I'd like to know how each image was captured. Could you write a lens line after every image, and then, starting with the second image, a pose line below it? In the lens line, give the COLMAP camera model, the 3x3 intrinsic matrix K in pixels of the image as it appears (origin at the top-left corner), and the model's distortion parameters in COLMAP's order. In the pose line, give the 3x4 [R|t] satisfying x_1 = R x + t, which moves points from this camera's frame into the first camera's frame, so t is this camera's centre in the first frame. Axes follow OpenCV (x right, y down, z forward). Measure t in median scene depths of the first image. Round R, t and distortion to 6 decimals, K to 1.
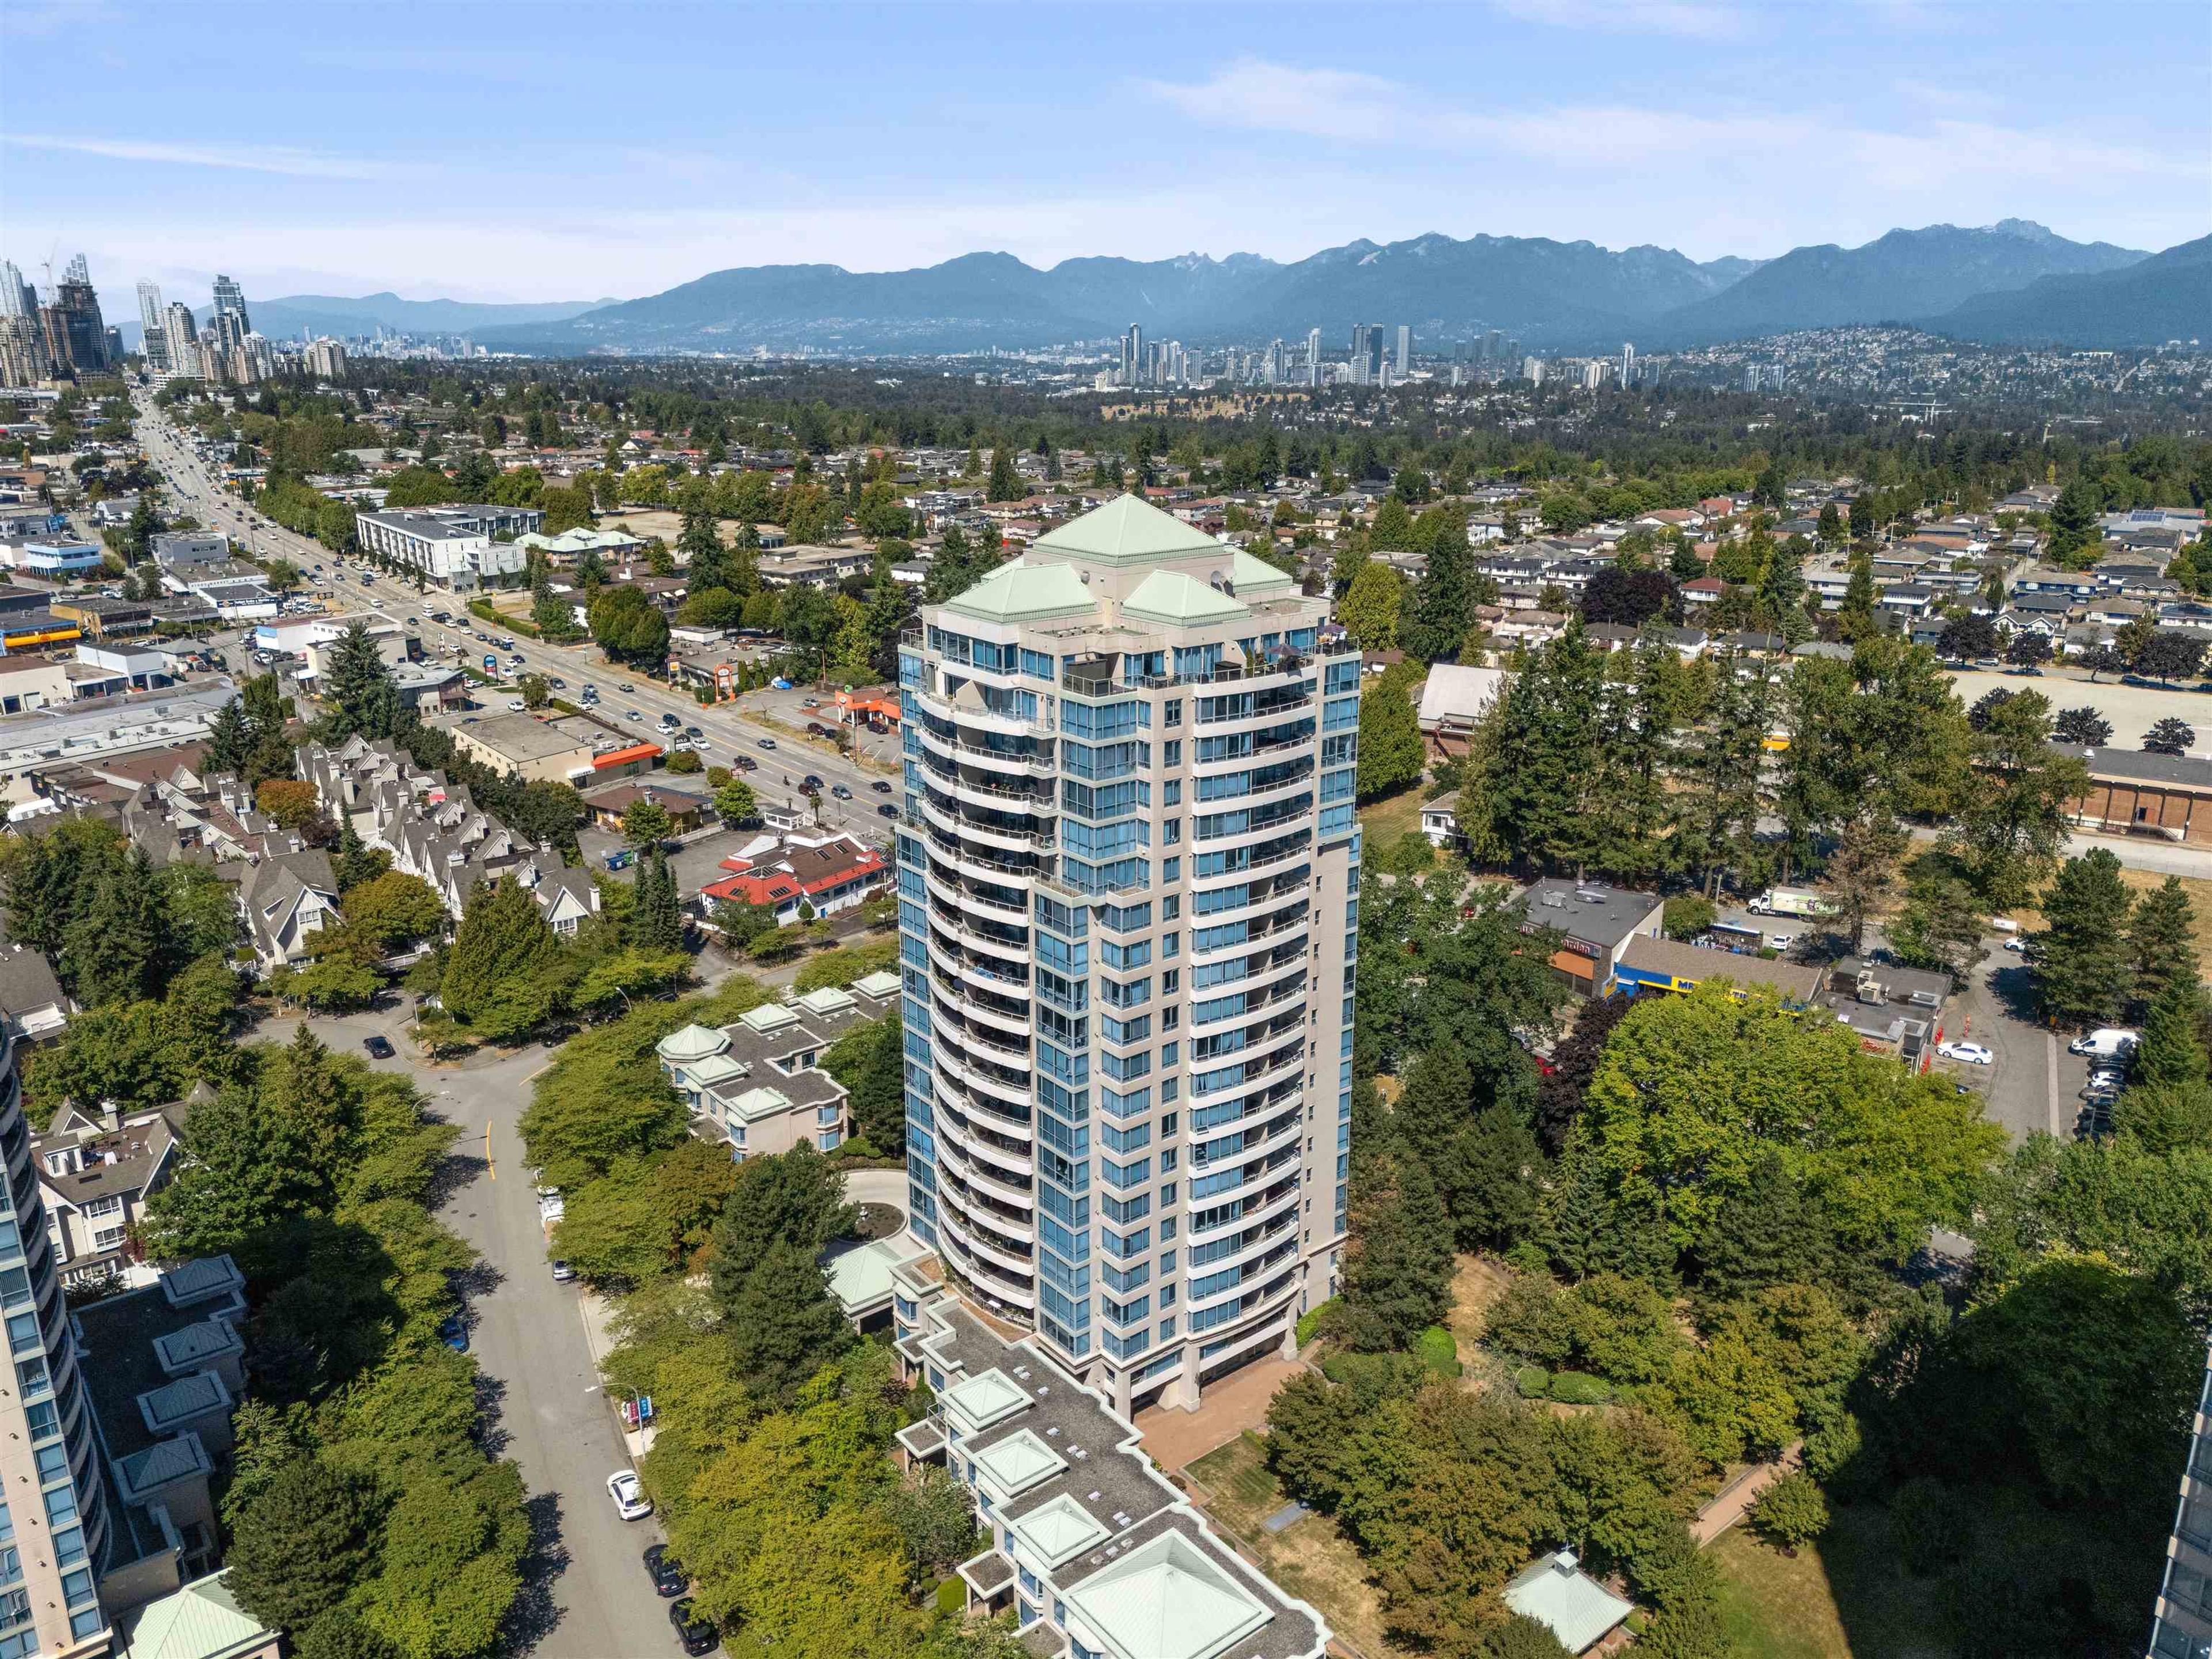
lens RADIAL K [[1681.1, 0, 1109.1], [0, 1681.1, 828.8], [0, 0, 1]] dist [0.053429, -0.042287]
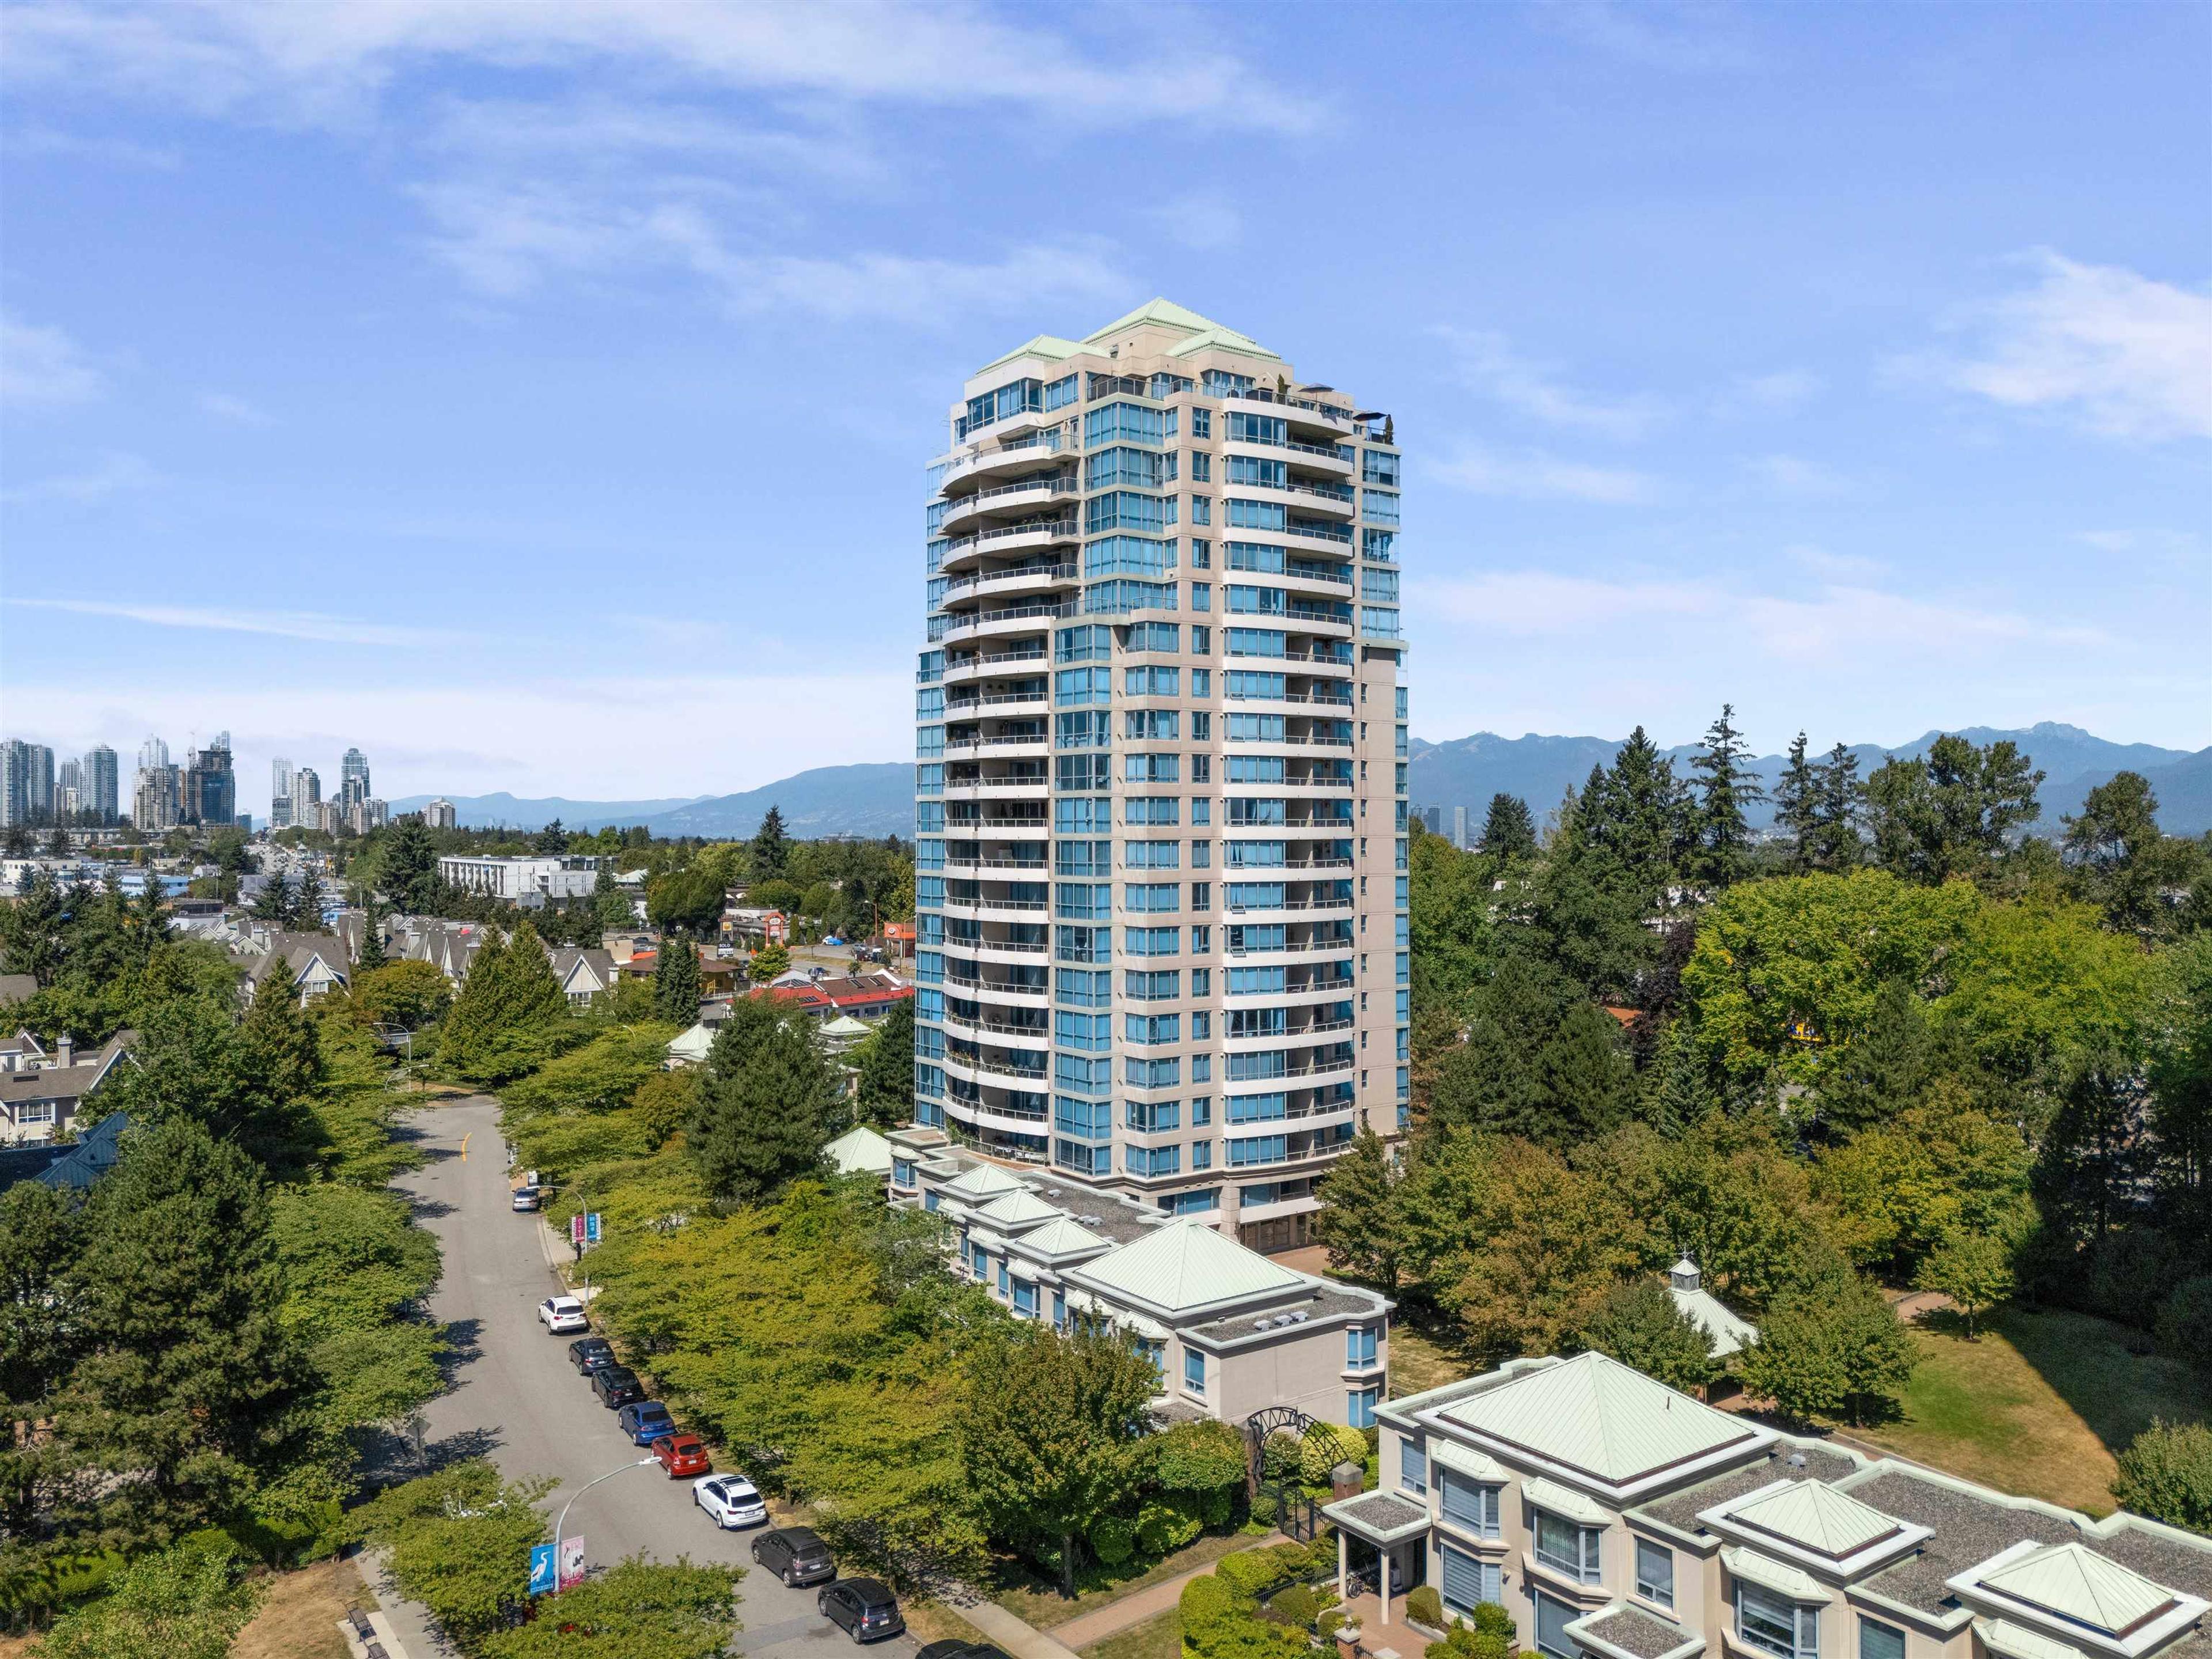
lens RADIAL K [[1681.1, 0, 1105.6], [0, 1681.1, 825.3], [0, 0, 1]] dist [0.053429, -0.042287]
pose [[0.999091, 0.001657, -0.042605, 0.022889], [-0.013632, 0.959211, -0.282362, 0.389860], [0.040400, 0.282686, 0.958361, 0.131340]]
